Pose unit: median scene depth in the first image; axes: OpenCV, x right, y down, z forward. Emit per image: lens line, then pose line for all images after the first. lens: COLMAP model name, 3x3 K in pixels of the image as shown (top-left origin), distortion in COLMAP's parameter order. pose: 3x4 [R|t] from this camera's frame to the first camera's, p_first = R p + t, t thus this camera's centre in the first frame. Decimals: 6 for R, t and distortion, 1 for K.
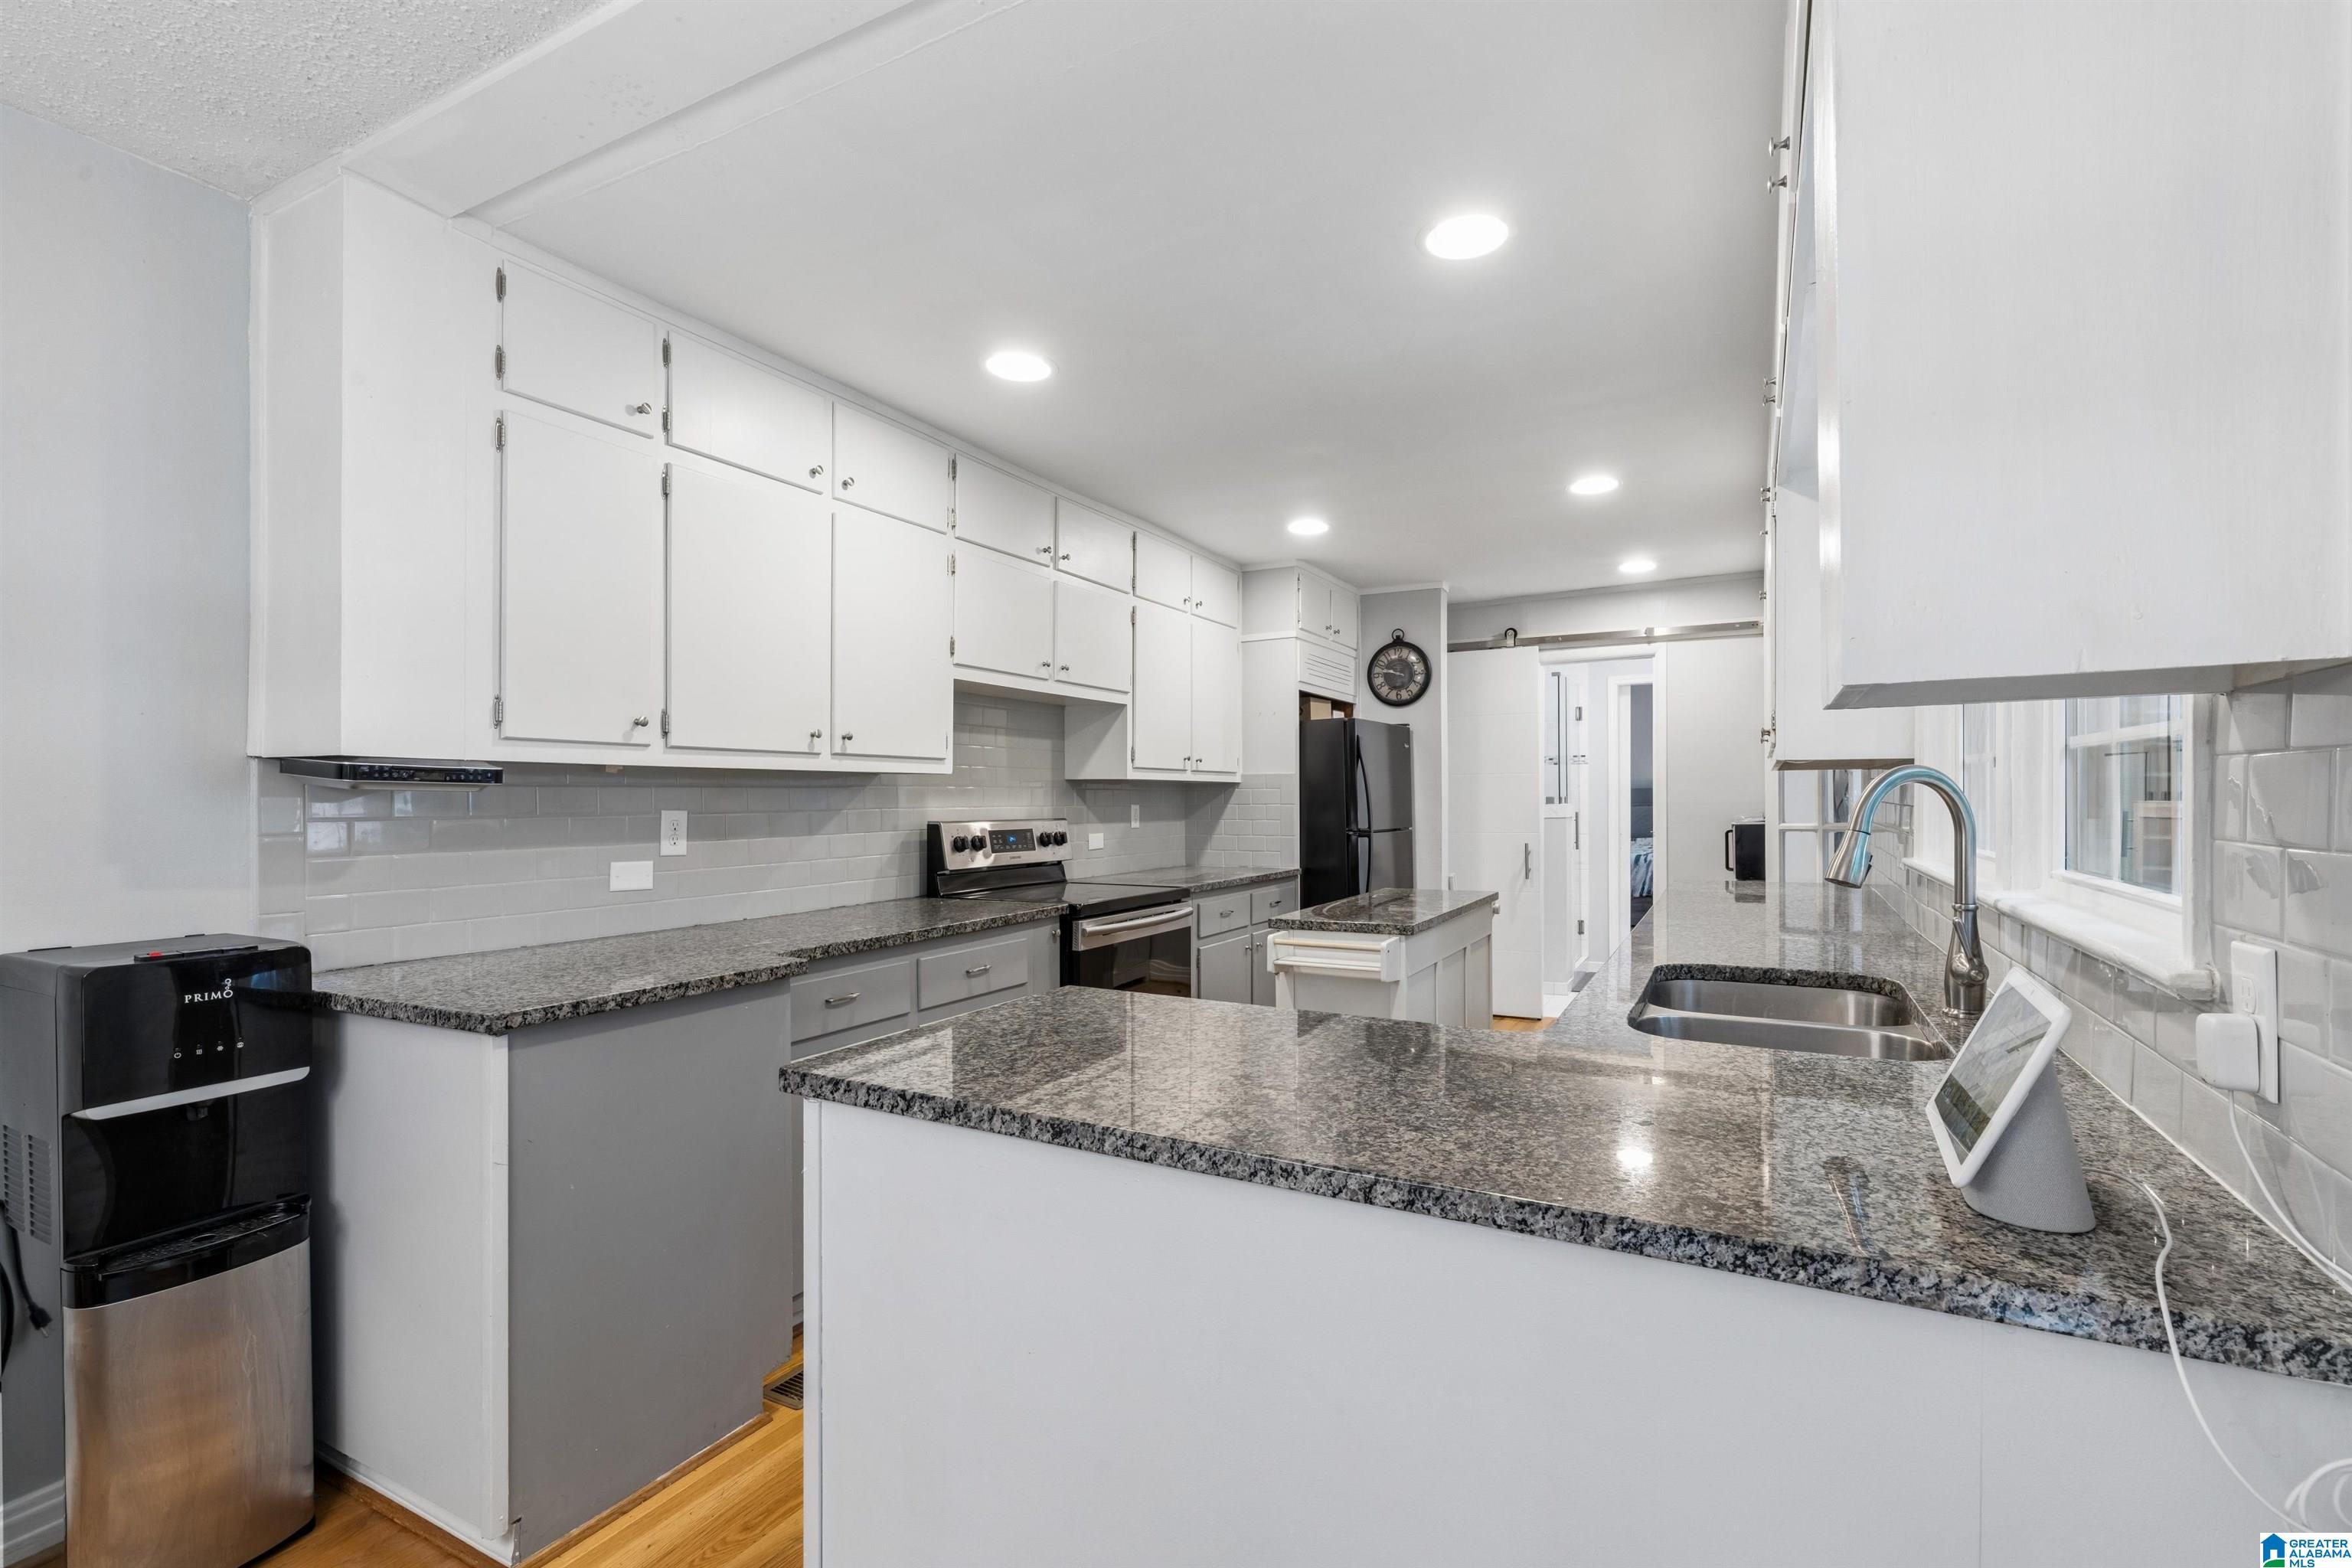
lens RADIAL K [[1058.7, 0, 1166.2], [0, 1058.7, 796.6], [0, 0, 1]] dist [-0.004546, -0.000117]
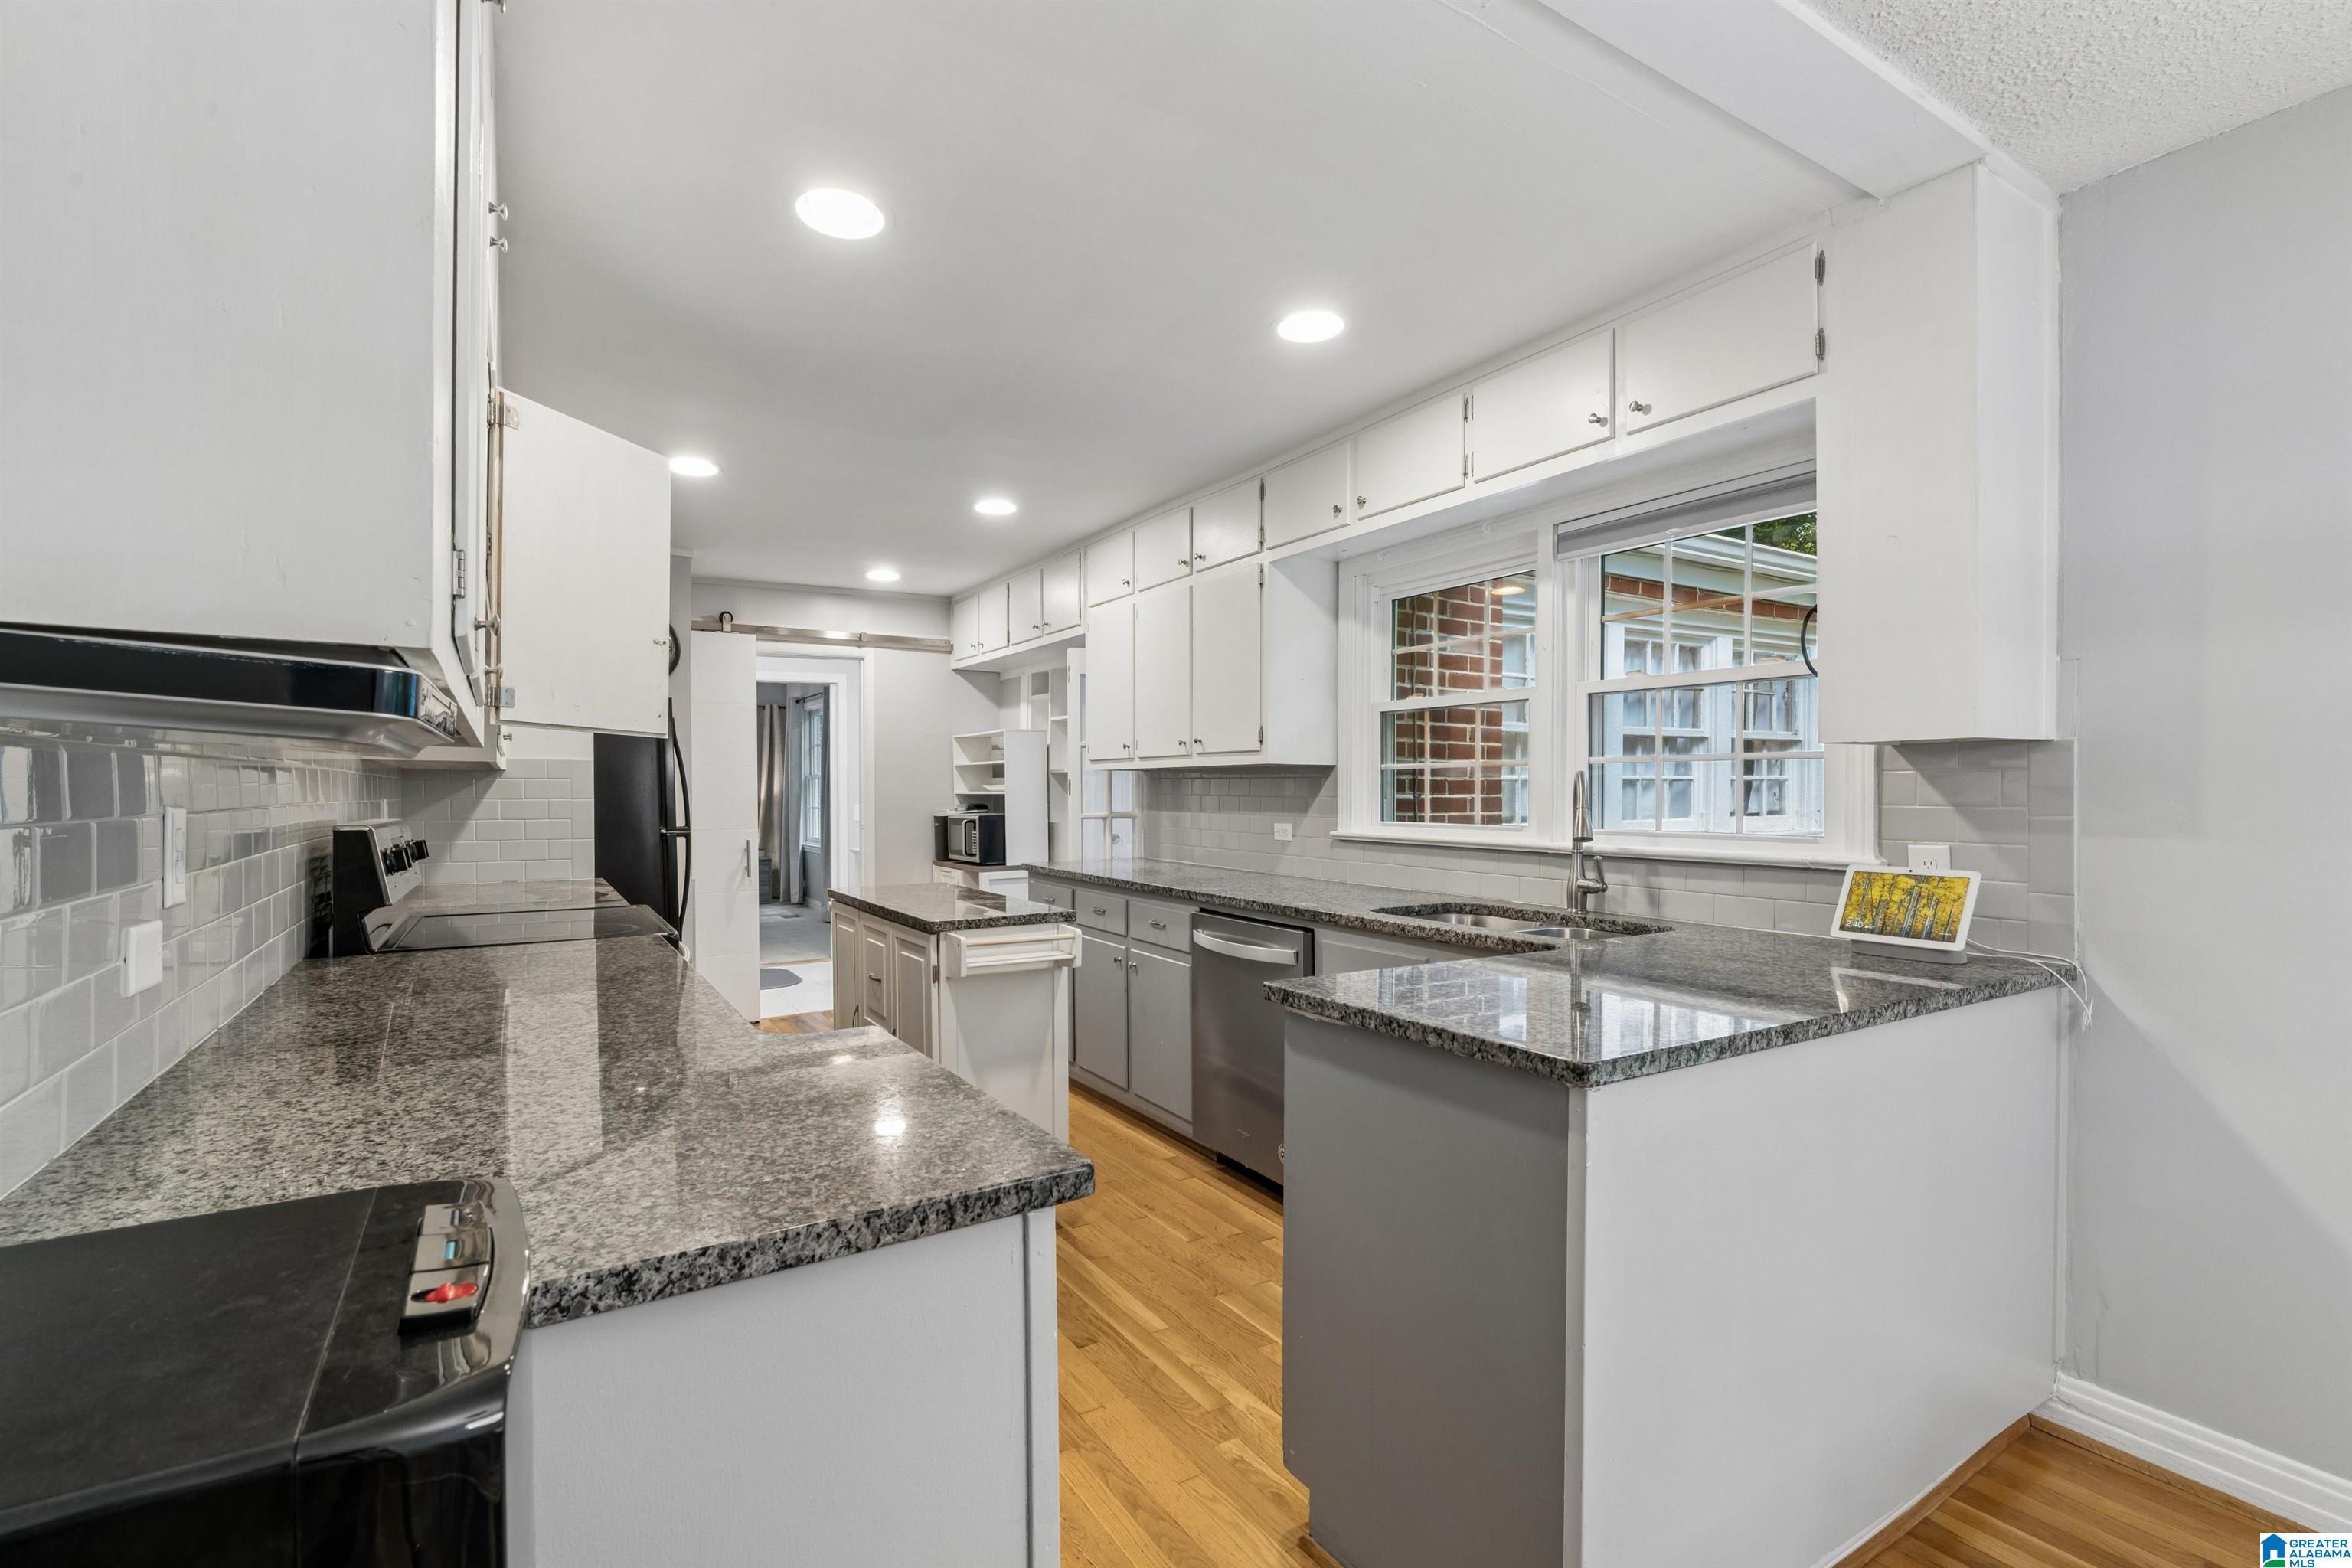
lens RADIAL K [[1058.7, 0, 1174.2], [0, 1058.7, 801.1], [0, 0, 1]] dist [-0.004546, -0.000117]
pose [[0.501474, -0.004707, 0.865160, -0.937284], [-0.000736, 0.999983, 0.005867, 0.012100], [-0.865173, -0.003579, 0.501461, 0.582138]]
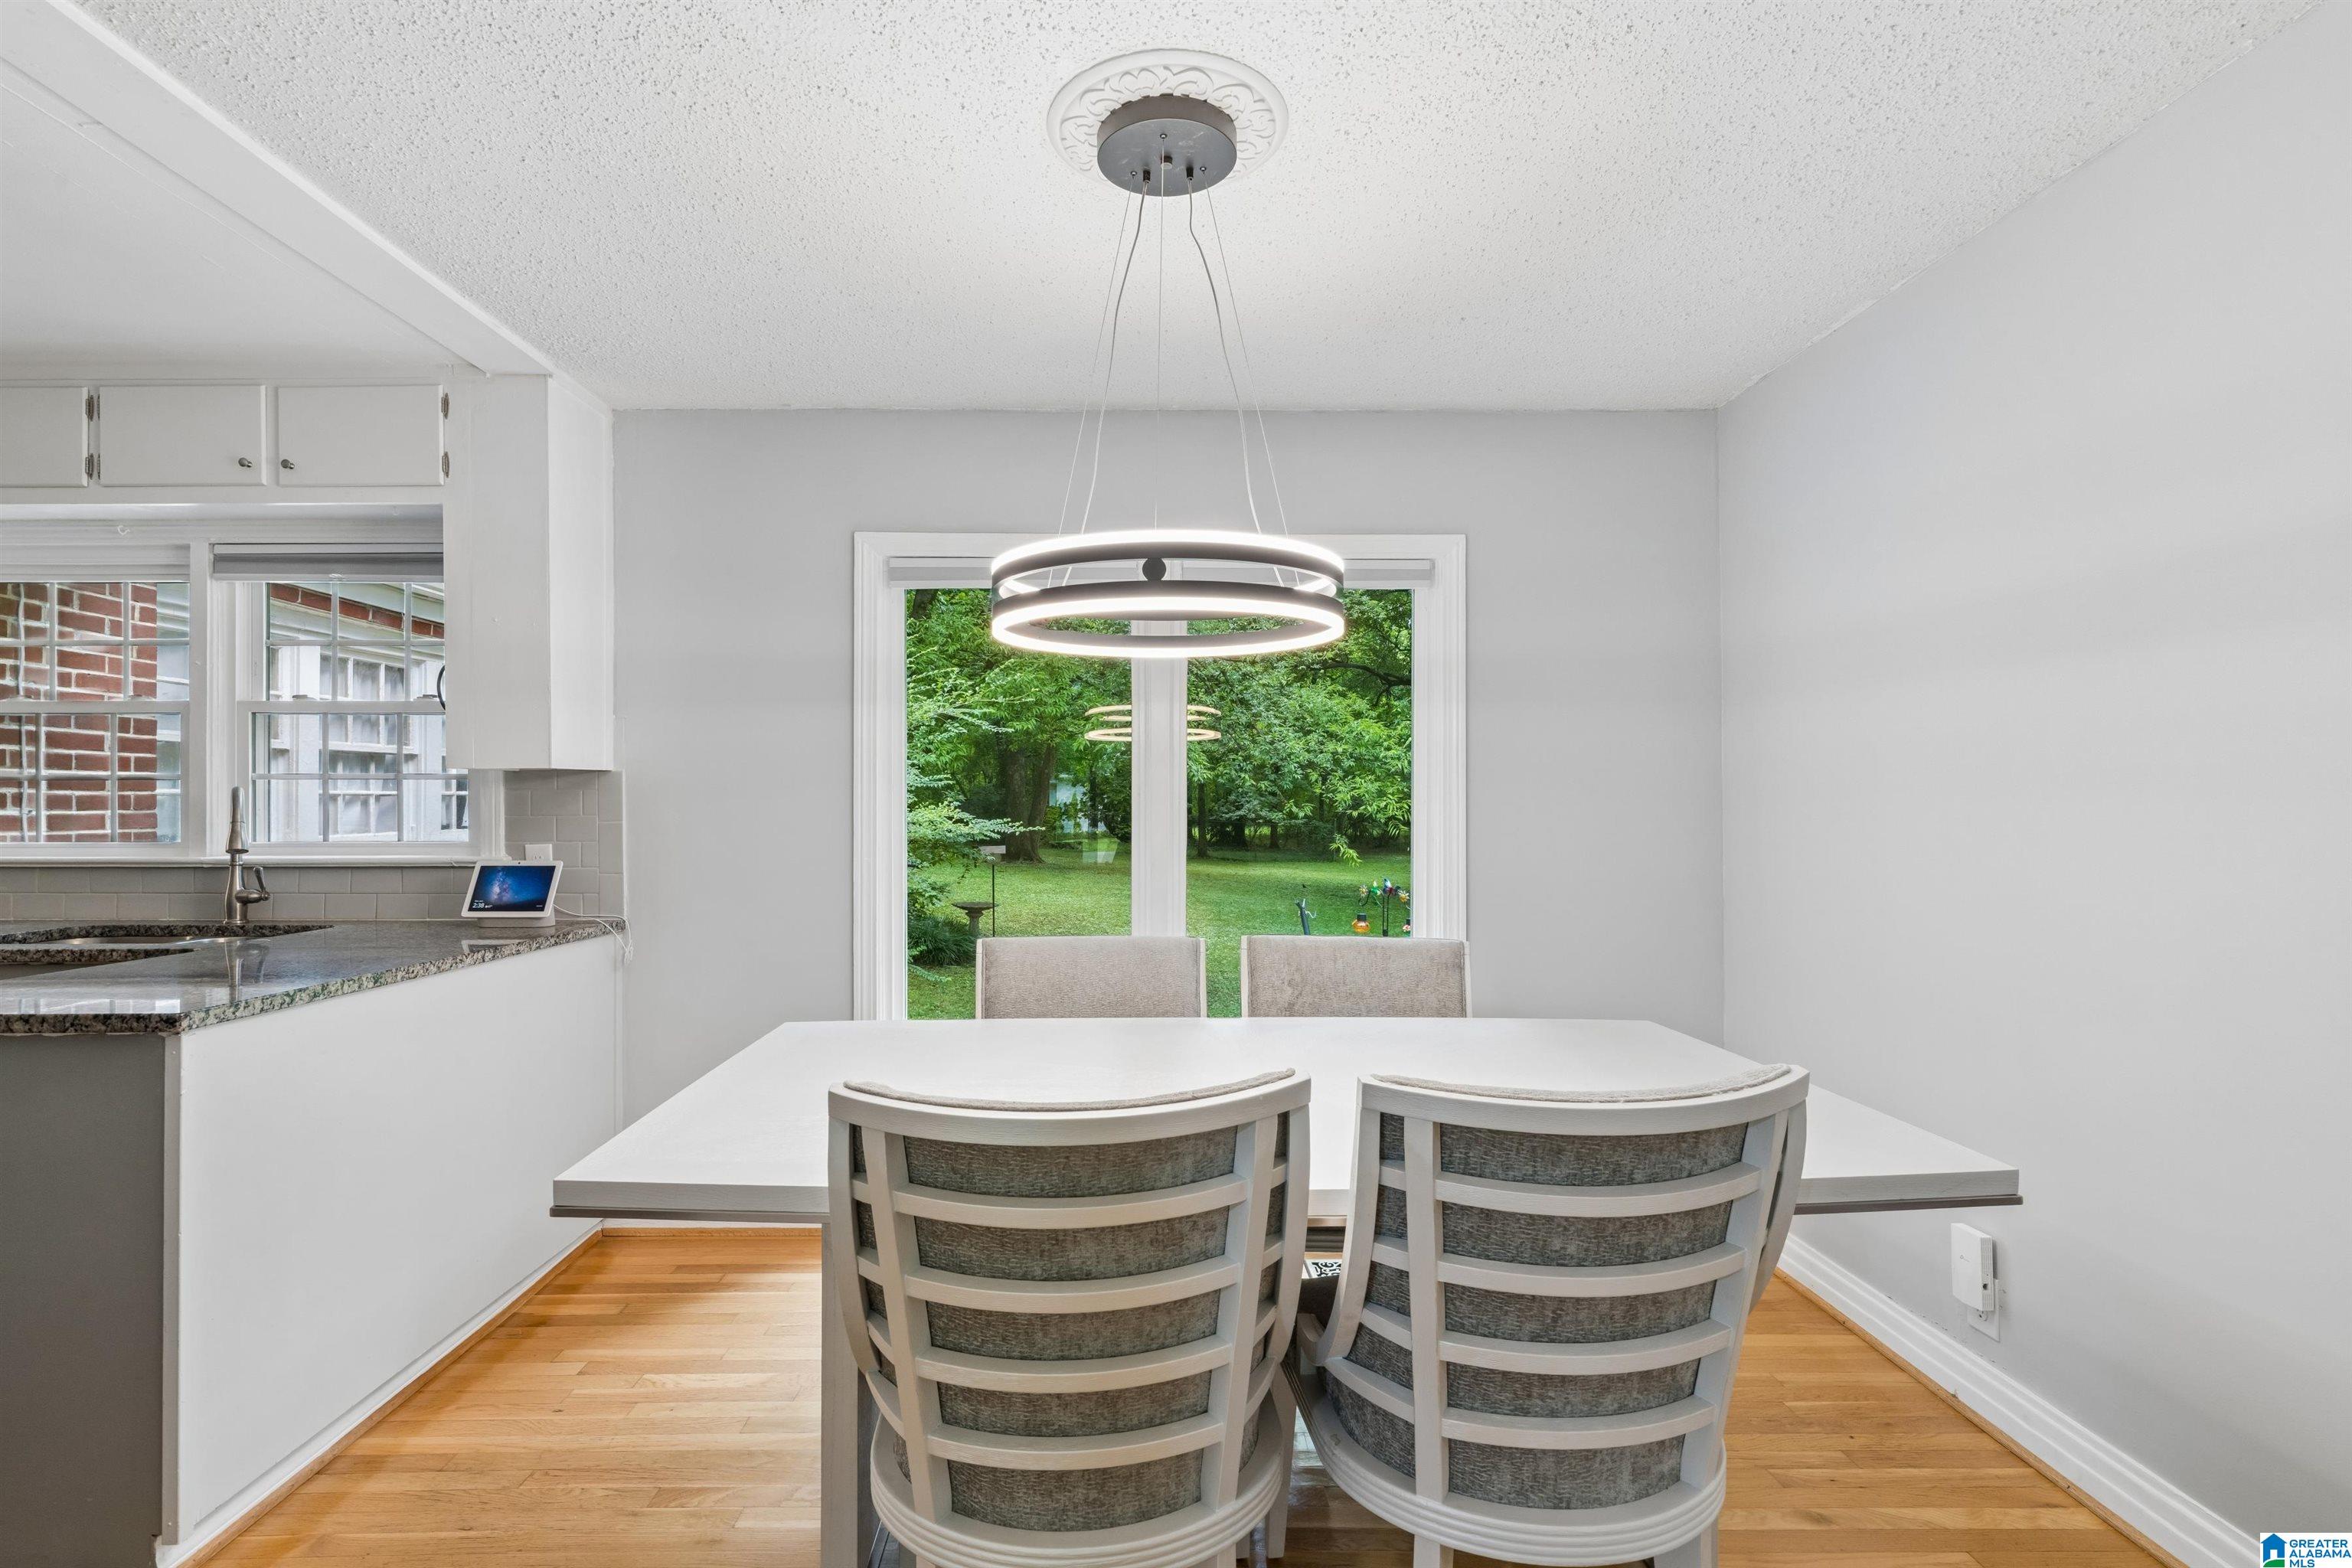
lens RADIAL K [[1058.7, 0, 1142.1], [0, 1058.7, 807.4], [0, 0, 1]] dist [-0.004546, -0.000117]
pose [[-0.481573, 0.002240, 0.876403, -1.387974], [0.005164, 0.999987, 0.000282, 0.014619], [-0.876391, 0.004662, -0.481578, 0.407645]]
